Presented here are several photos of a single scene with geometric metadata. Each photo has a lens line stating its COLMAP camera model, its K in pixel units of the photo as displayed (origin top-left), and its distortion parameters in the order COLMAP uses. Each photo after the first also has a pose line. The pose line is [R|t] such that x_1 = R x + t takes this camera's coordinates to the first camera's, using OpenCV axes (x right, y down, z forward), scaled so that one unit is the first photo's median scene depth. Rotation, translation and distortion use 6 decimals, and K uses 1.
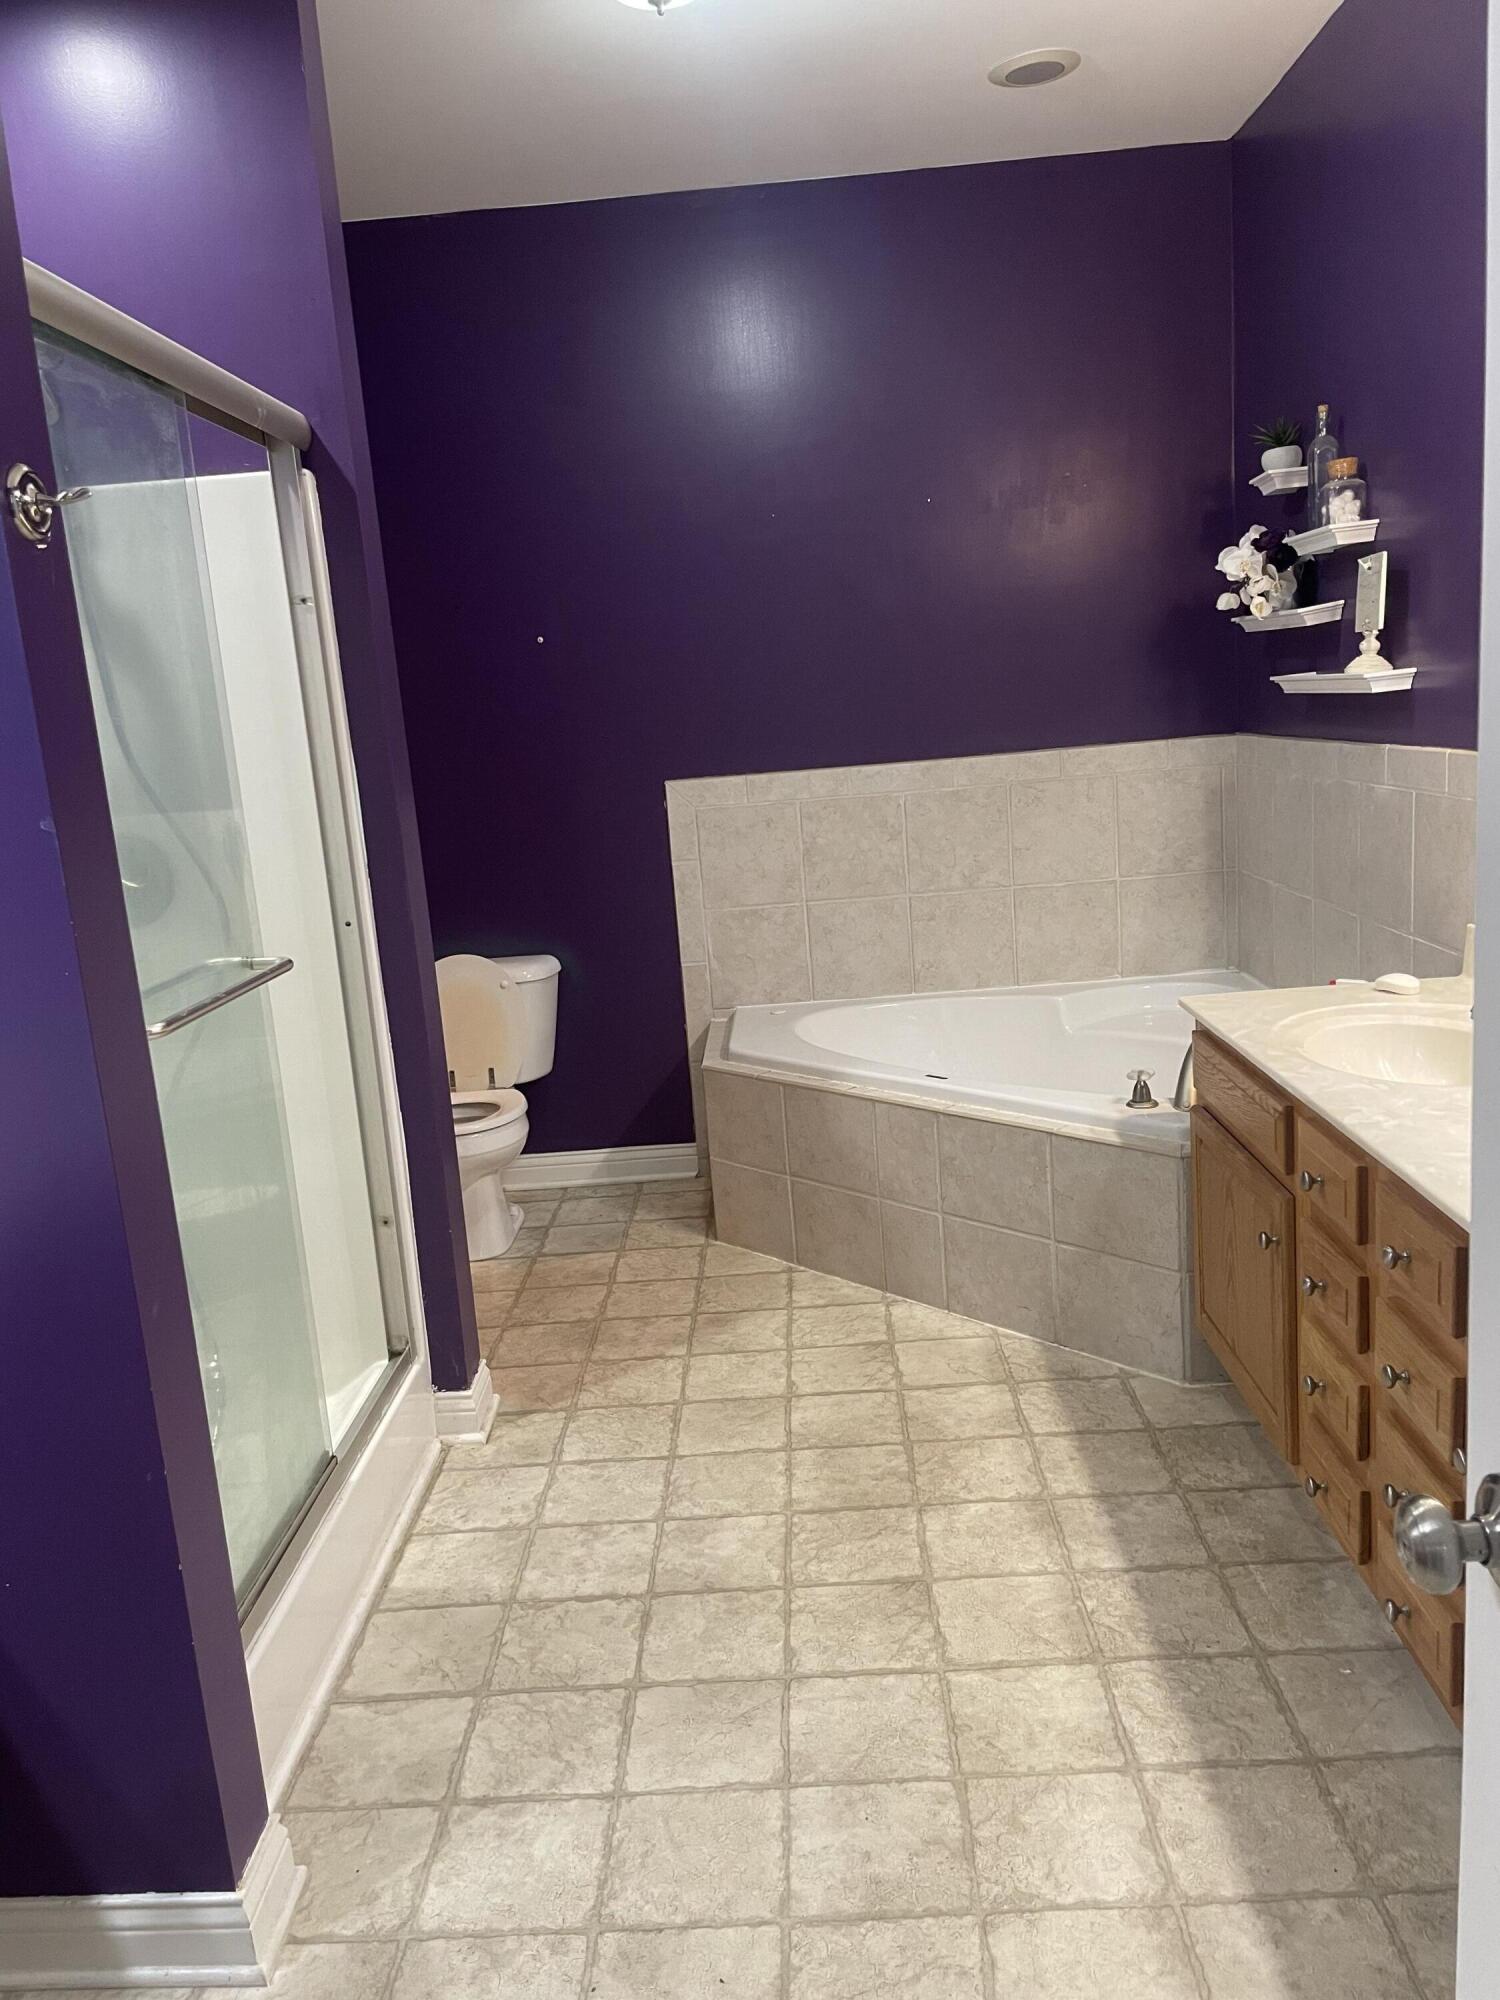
lens RADIAL K [[1511.3, 0, 750.0], [0, 1511.3, 1000.0], [0, 0, 1]] dist [0.105801, -0.133002]
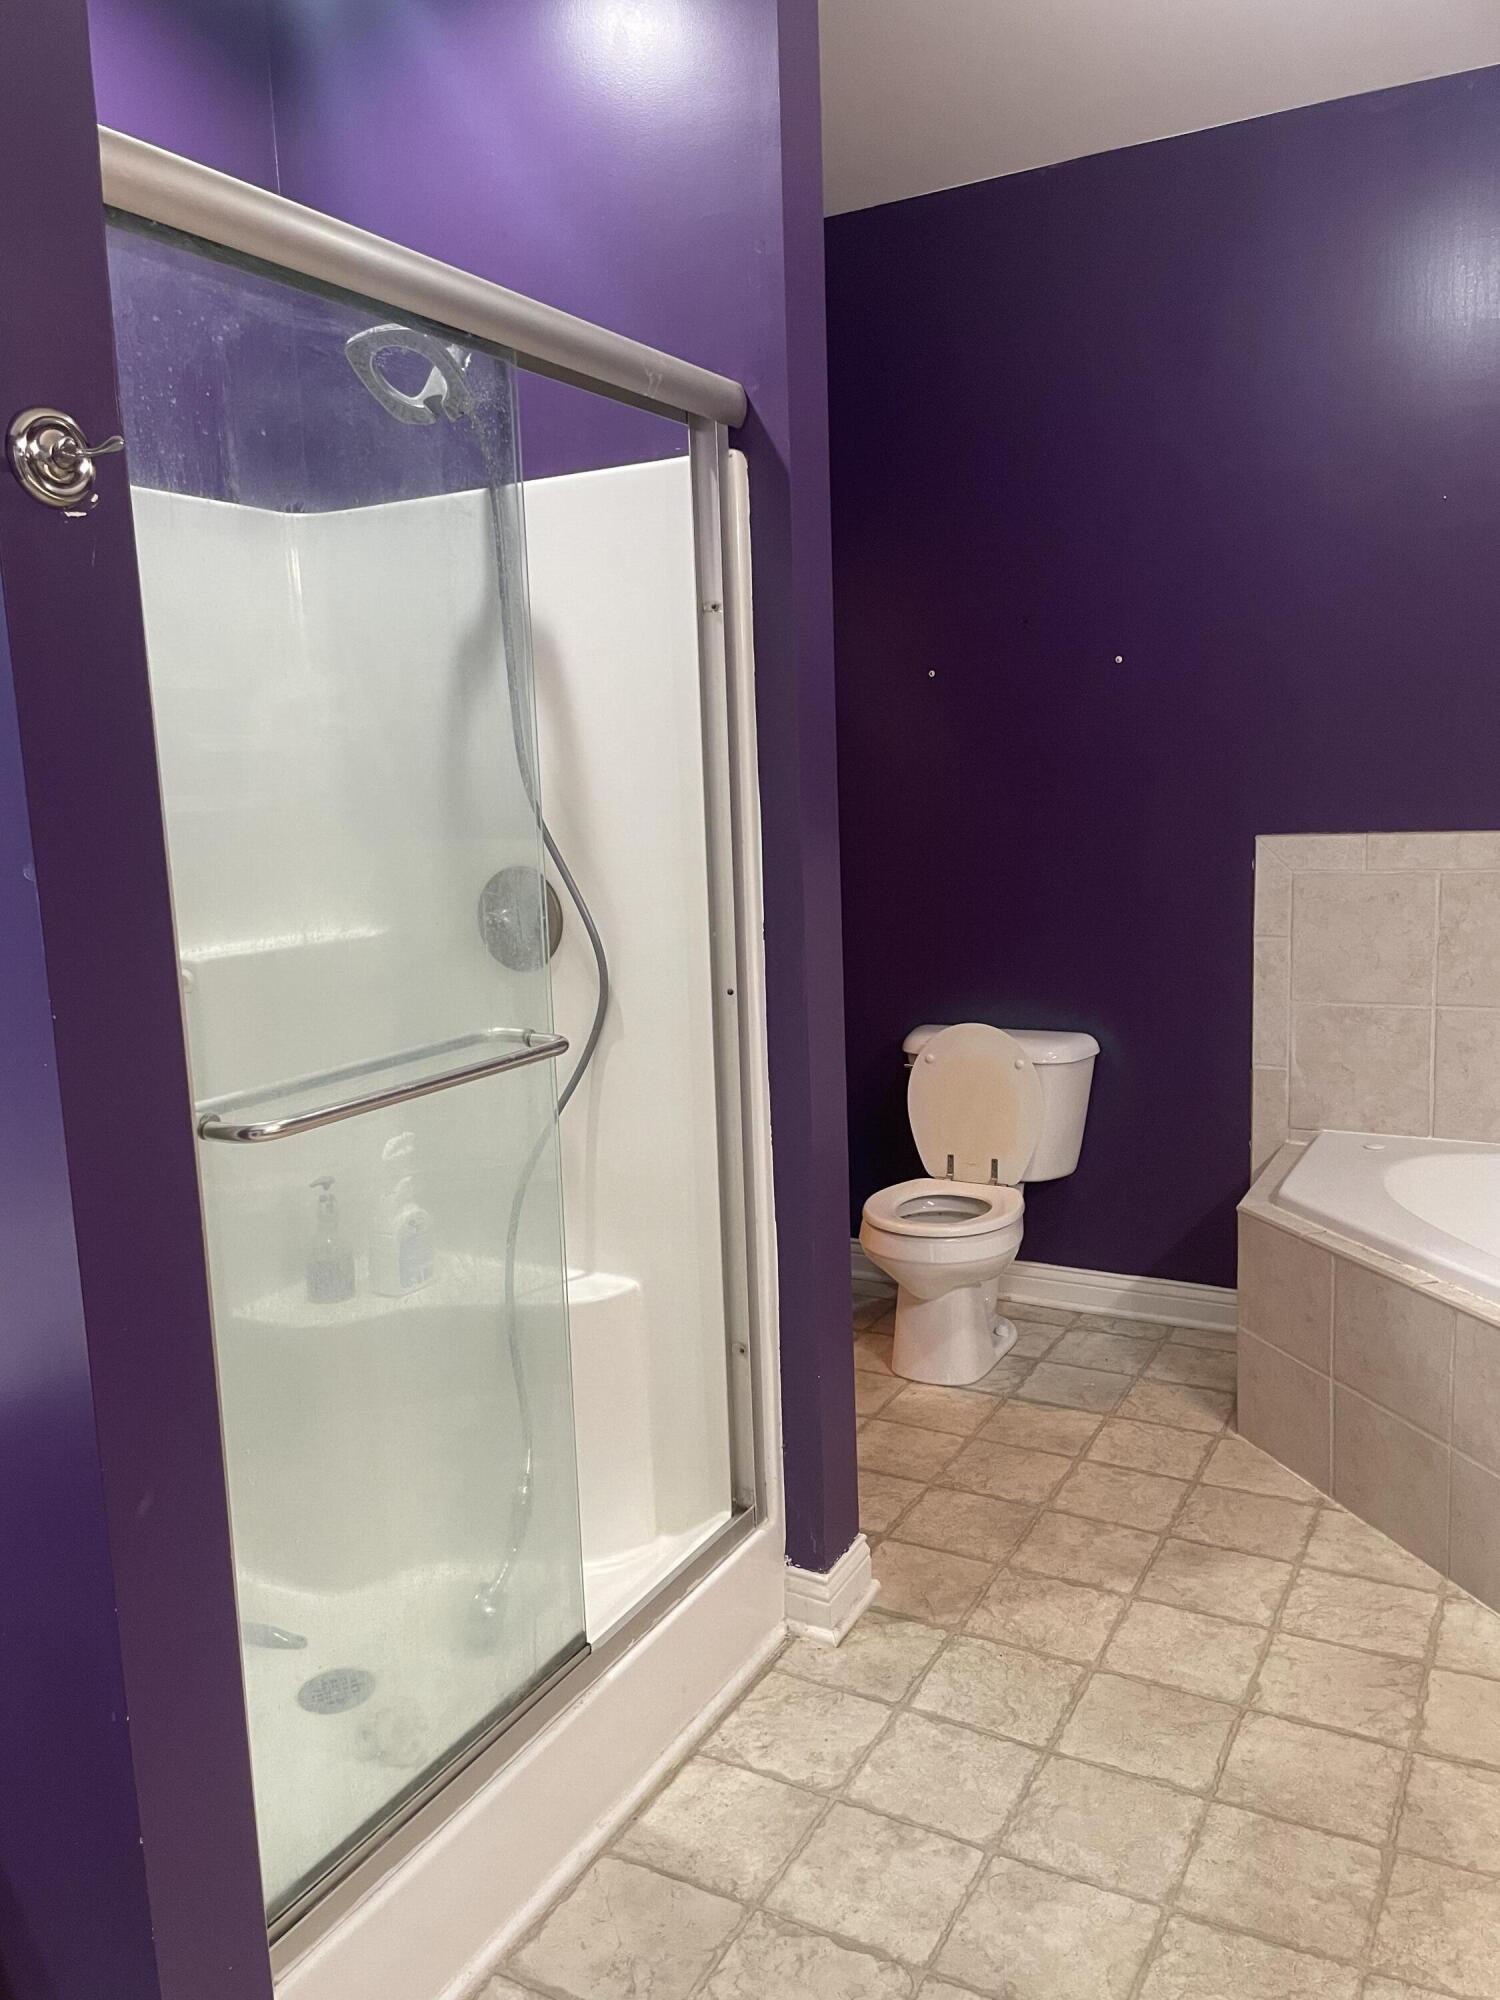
lens RADIAL K [[1511.3, 0, 750.0], [0, 1511.3, 1000.0], [0, 0, 1]] dist [0.105801, -0.133002]
pose [[0.886758, 0.111853, -0.448497, 0.105175], [-0.119261, 0.992793, 0.011796, -0.049713], [0.446584, 0.043028, 0.893707, 0.228538]]
